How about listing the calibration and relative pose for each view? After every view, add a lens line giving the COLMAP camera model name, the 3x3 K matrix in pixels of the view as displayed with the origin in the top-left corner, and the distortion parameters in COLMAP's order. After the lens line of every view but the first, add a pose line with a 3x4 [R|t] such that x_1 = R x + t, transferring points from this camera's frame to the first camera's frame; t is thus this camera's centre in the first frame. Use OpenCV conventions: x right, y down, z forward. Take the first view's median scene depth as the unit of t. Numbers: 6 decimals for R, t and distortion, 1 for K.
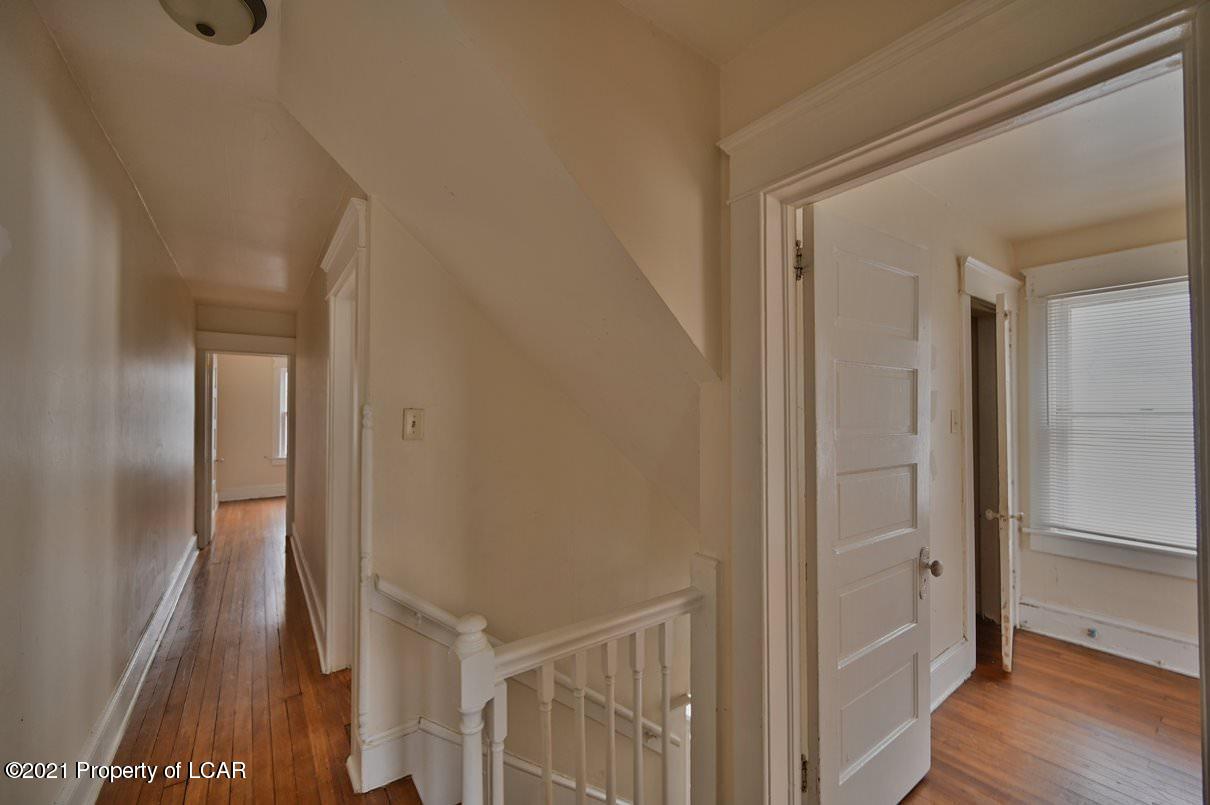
lens RADIAL K [[480.8, 0, 611.1], [0, 480.8, 403.7], [0, 0, 1]] dist [0.002496, -0.000004]
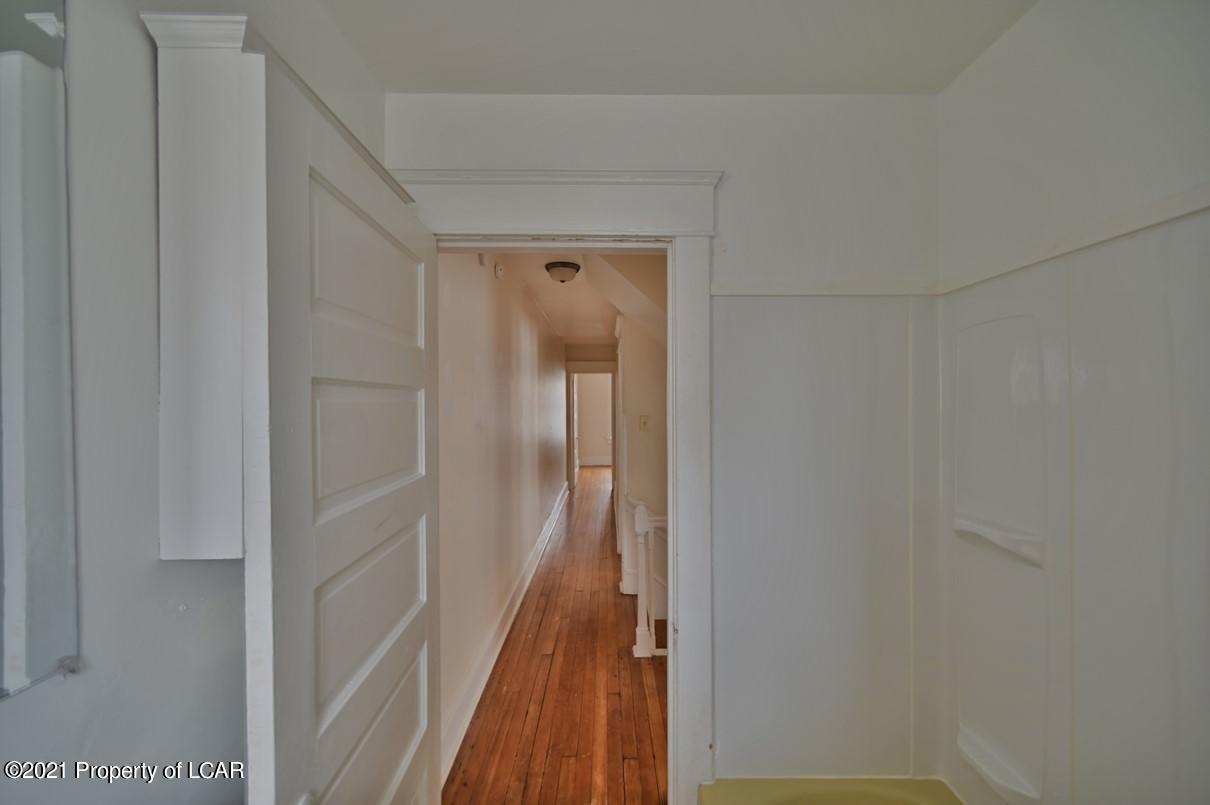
lens RADIAL K [[480.8, 0, 611.1], [0, 480.8, 403.7], [0, 0, 1]] dist [0.002496, -0.000004]
pose [[0.809677, -0.001374, -0.586874, 0.260148], [0.013854, 0.999763, 0.016773, -0.028986], [0.586712, -0.021711, 0.809505, -0.280005]]
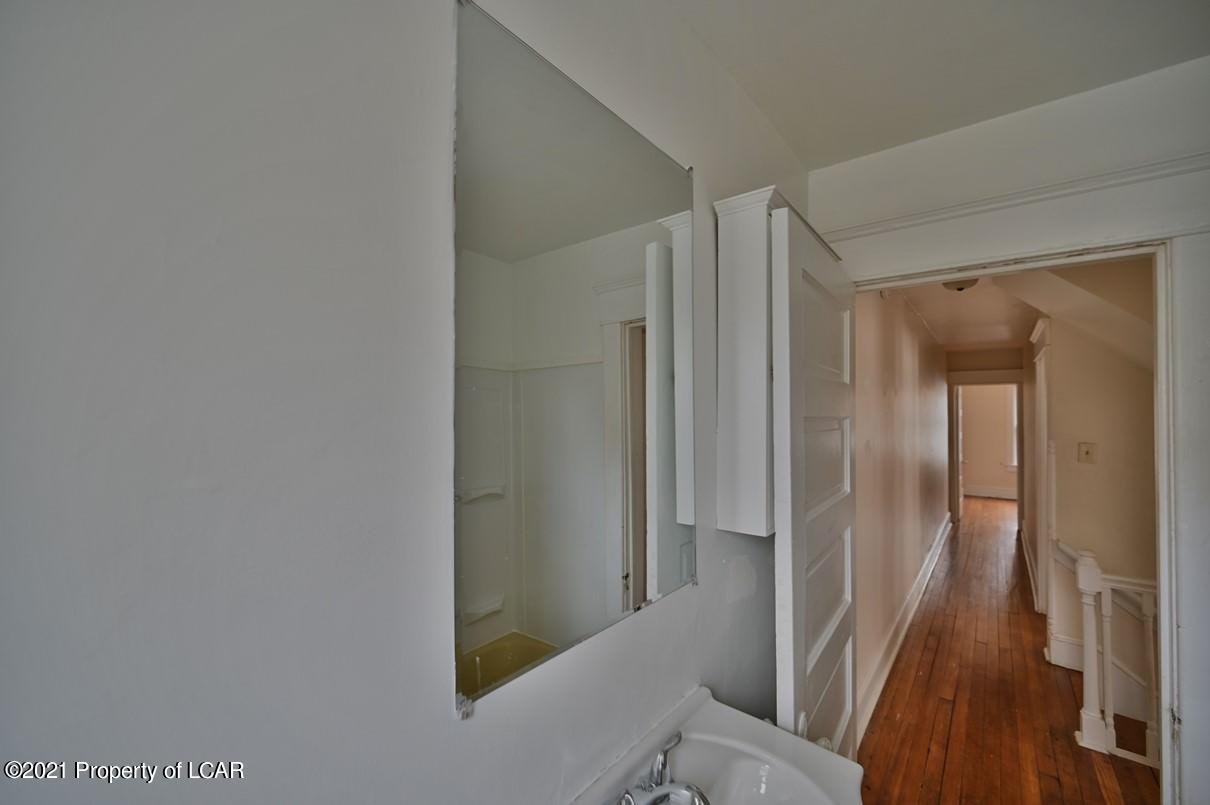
lens RADIAL K [[480.8, 0, 611.1], [0, 480.8, 403.7], [0, 0, 1]] dist [0.002496, -0.000004]
pose [[0.257182, -0.014332, -0.966257, 0.282866], [0.005544, 0.999895, -0.013355, -0.041077], [0.966347, -0.001922, 0.257234, -0.359893]]
